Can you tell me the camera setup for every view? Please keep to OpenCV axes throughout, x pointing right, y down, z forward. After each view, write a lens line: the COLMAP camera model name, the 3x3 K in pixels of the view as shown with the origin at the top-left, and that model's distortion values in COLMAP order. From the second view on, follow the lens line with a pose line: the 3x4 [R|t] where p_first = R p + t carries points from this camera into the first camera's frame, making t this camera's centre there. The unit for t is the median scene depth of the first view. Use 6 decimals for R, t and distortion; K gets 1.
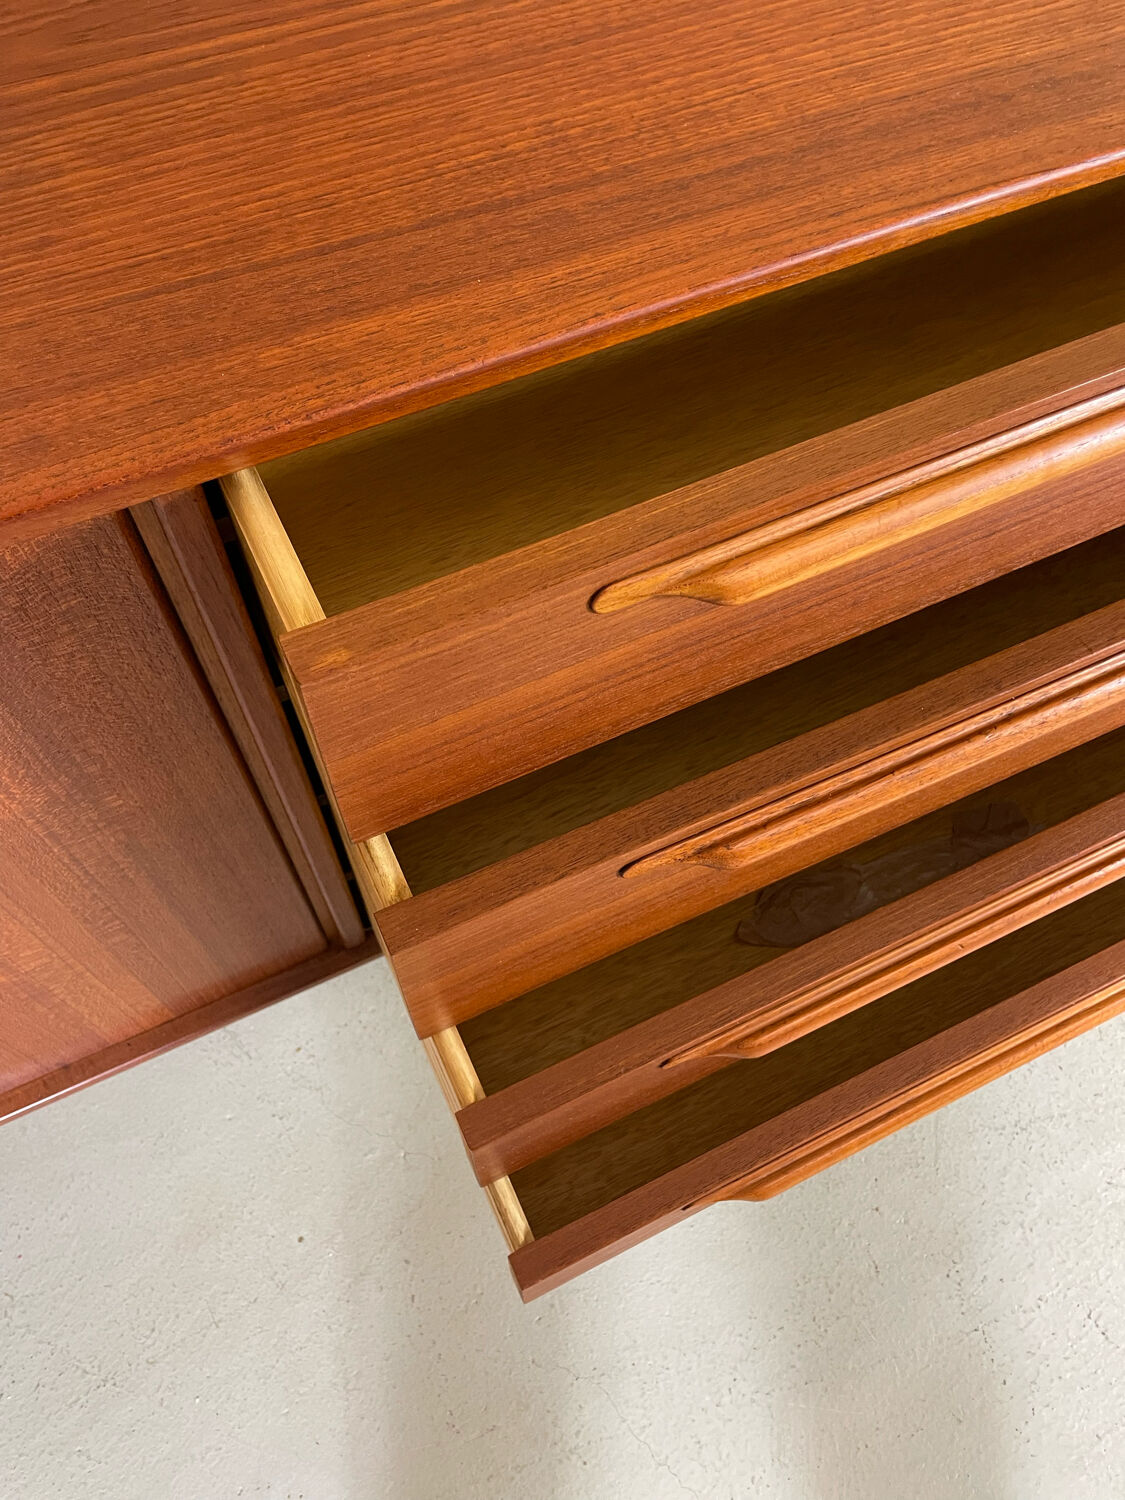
lens RADIAL K [[1140.1, 0, 562.5], [0, 1140.1, 750.0], [0, 0, 1]] dist [0.088860, -0.131653]
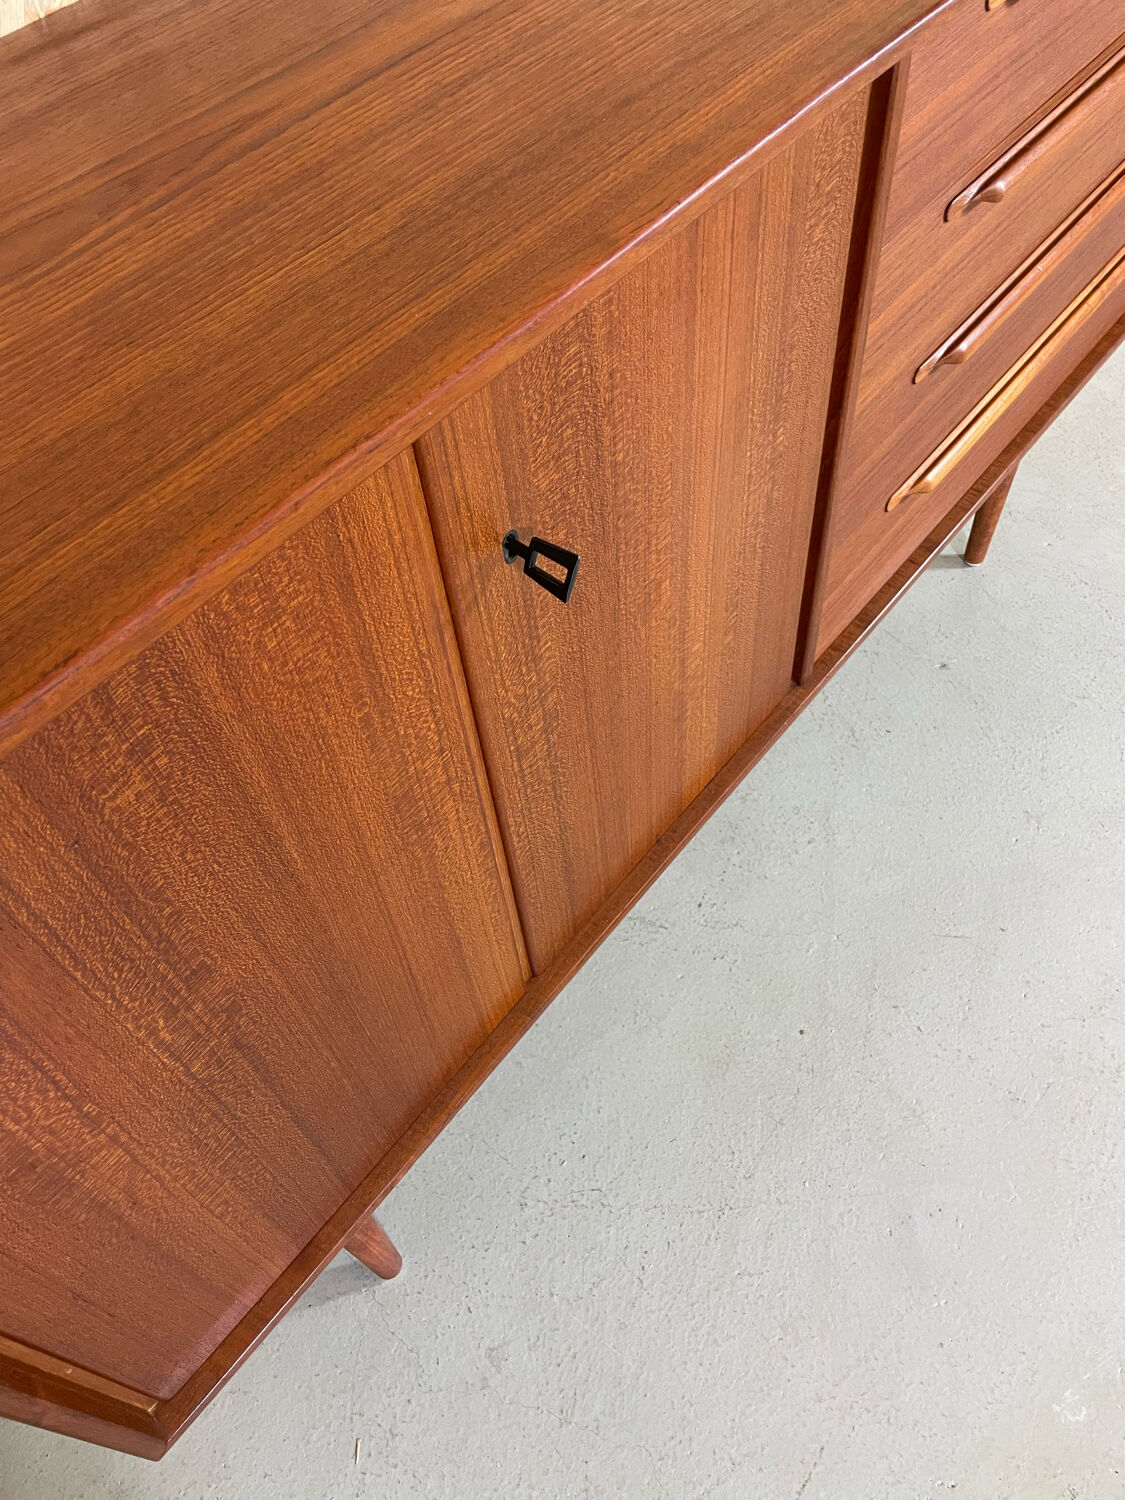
lens RADIAL K [[1140.1, 0, 562.5], [0, 1140.1, 750.0], [0, 0, 1]] dist [0.088860, -0.131653]
pose [[0.903442, -0.392115, 0.173318, -0.536786], [0.414822, 0.901621, -0.122484, 0.228548], [-0.108239, 0.182554, 0.977220, -0.100502]]
